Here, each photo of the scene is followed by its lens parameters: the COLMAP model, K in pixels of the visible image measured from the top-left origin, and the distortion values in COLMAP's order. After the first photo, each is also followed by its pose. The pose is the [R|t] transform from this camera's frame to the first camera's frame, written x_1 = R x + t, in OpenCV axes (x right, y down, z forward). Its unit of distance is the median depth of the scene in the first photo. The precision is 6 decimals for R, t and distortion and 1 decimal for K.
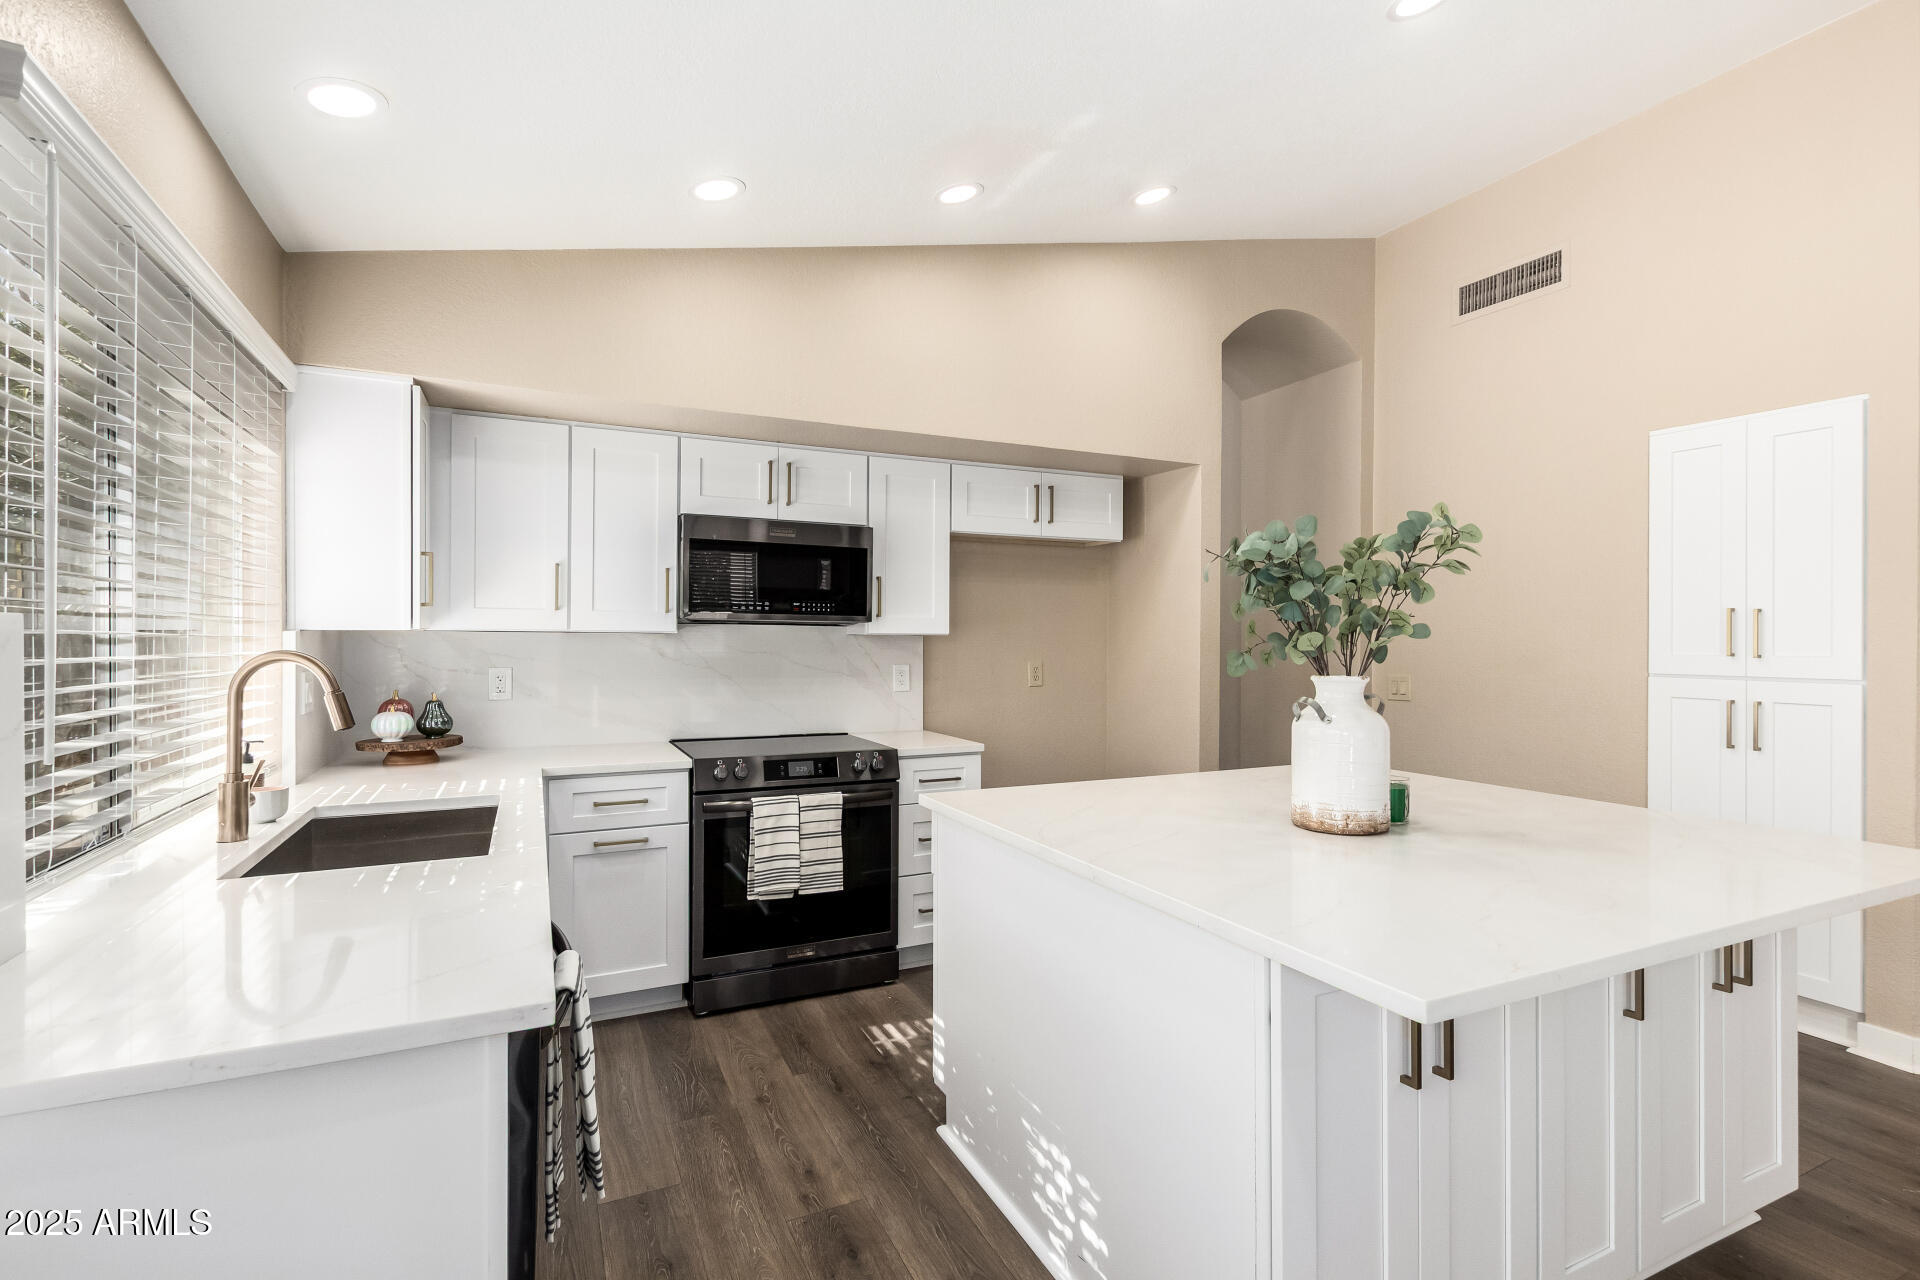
lens RADIAL K [[888.4, 0, 954.0], [0, 888.4, 643.9], [0, 0, 1]] dist [0.001087, 0.000062]
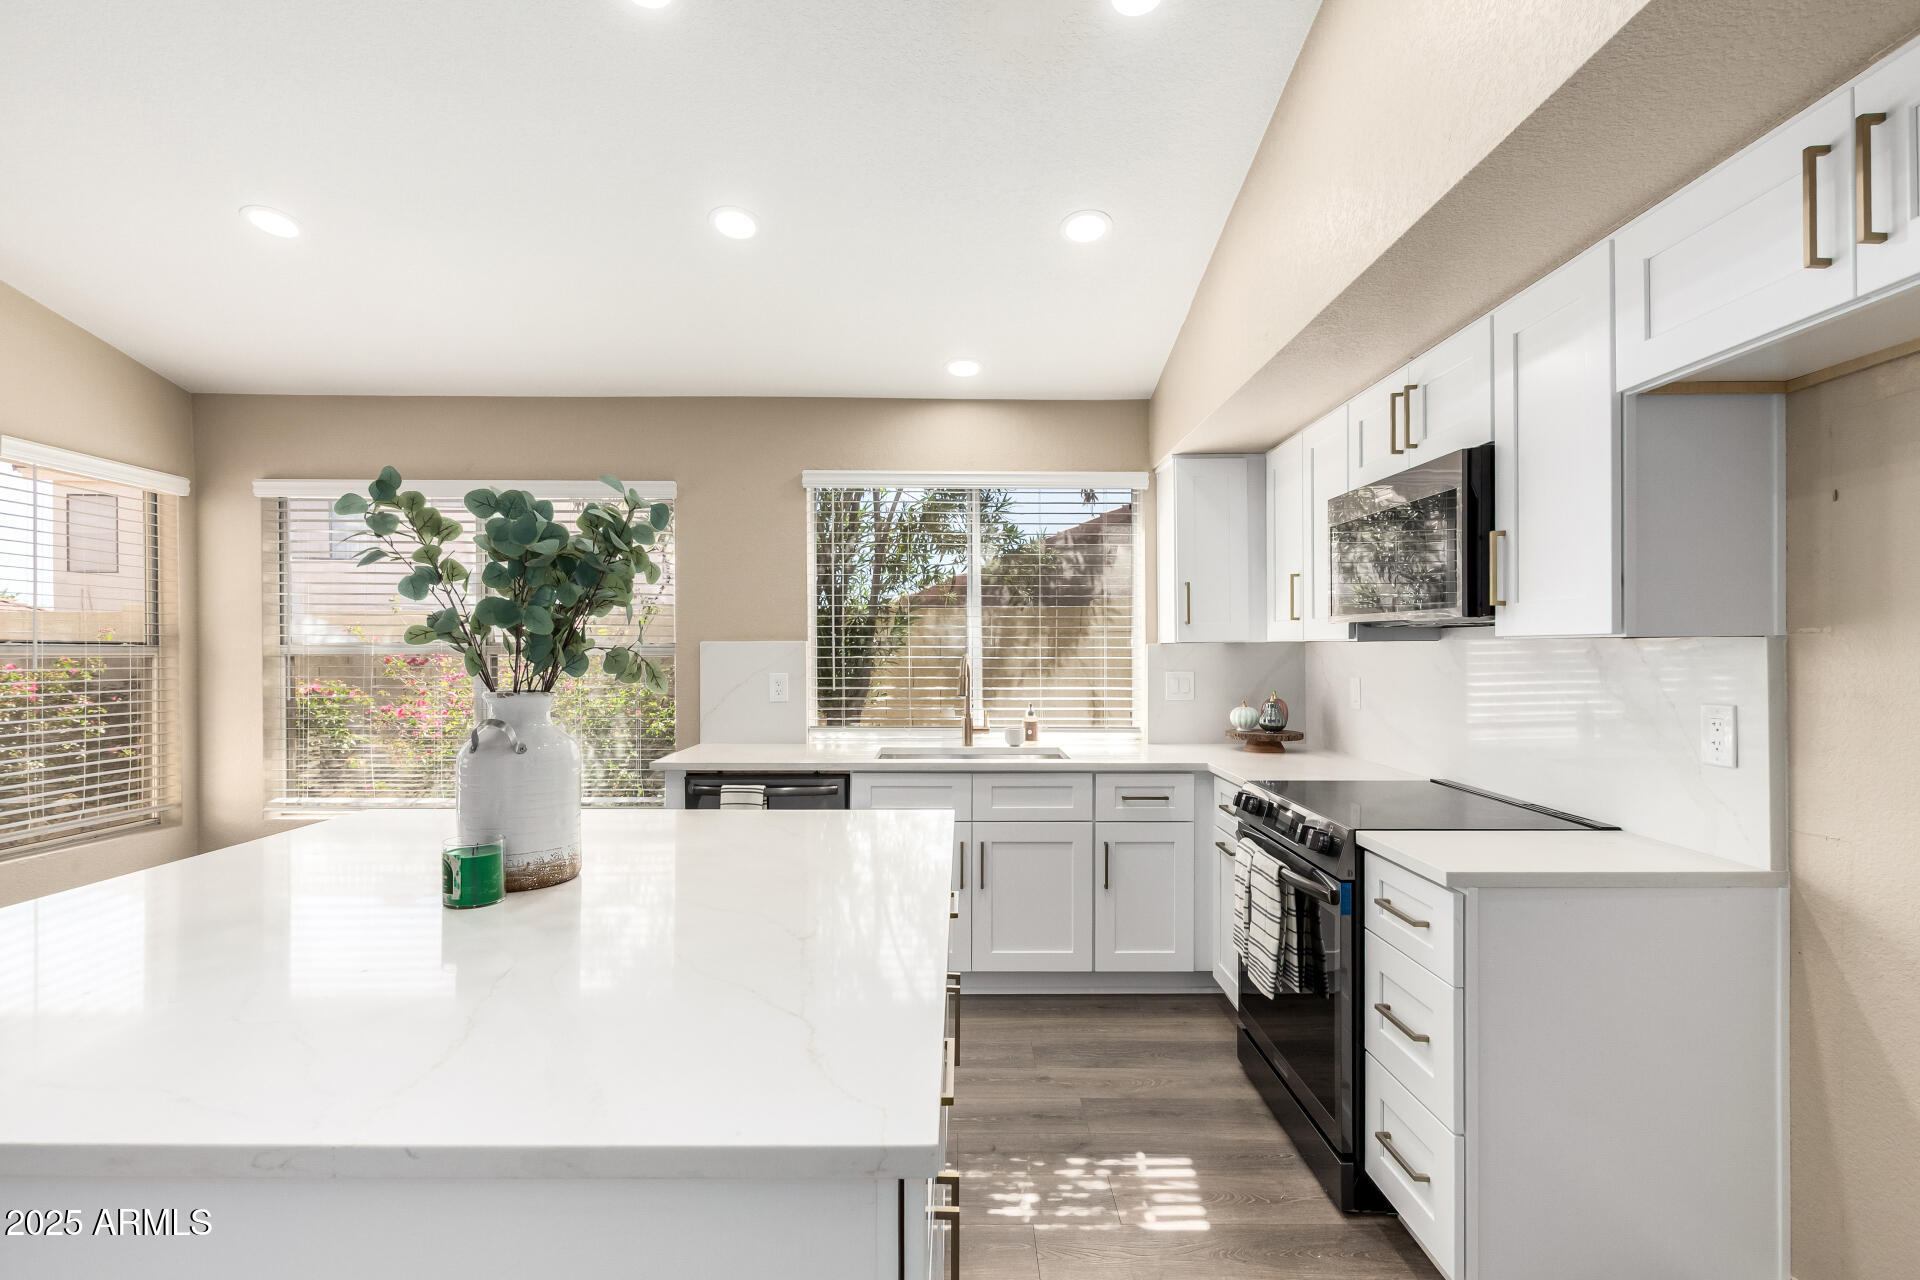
lens RADIAL K [[888.4, 0, 954.2], [0, 888.4, 640.1], [0, 0, 1]] dist [0.001087, 0.000062]
pose [[-0.429684, -0.003280, -0.902974, 0.730175], [0.001634, 0.999989, -0.004410, -0.010877], [0.902978, -0.003370, -0.429674, 1.245138]]
